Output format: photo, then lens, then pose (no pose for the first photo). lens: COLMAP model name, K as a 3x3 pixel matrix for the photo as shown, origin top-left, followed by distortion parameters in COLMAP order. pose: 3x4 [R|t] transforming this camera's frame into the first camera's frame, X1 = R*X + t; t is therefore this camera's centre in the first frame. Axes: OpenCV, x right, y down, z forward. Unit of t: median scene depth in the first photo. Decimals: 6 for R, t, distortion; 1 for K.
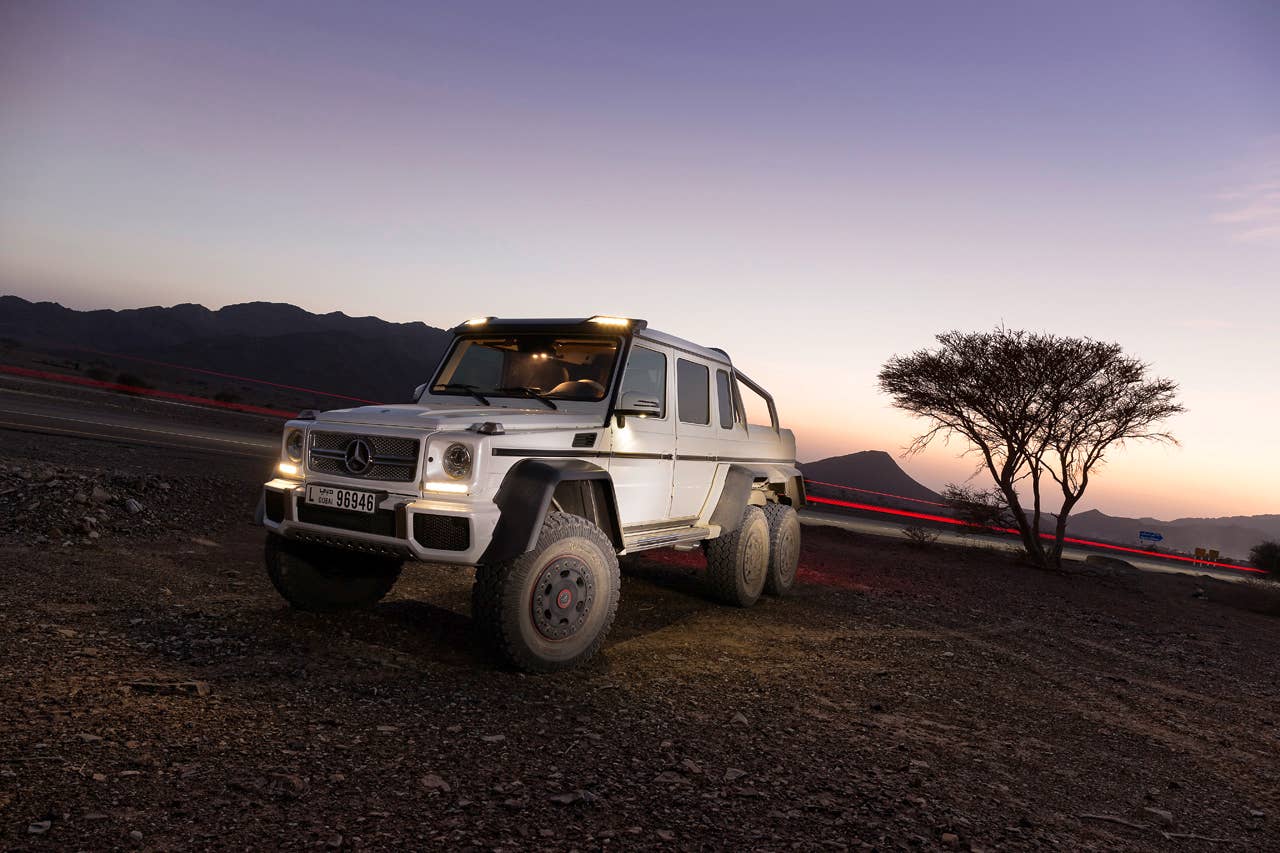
lens RADIAL K [[847.2, 0, 640.0], [0, 847.2, 426.5], [0, 0, 1]] dist [-0.057390, -0.000014]
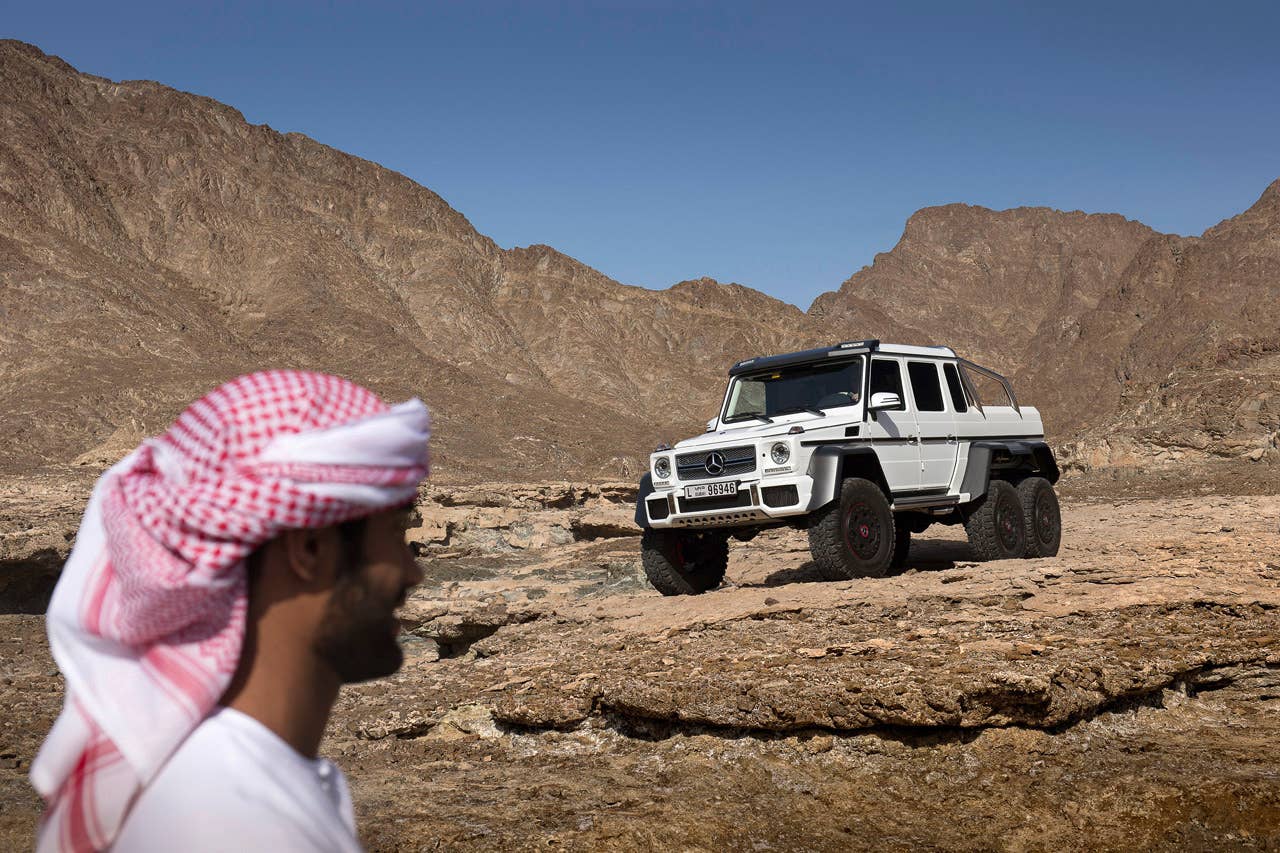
lens RADIAL K [[1645.4, 0, 640.0], [0, 1645.4, 426.5], [0, 0, 1]] dist [0.006083, 0.001080]
pose [[0.974642, -0.179784, -0.133228, -0.044361], [0.173192, 0.983082, -0.059618, 0.117451], [0.141692, 0.035032, 0.989291, -1.913251]]
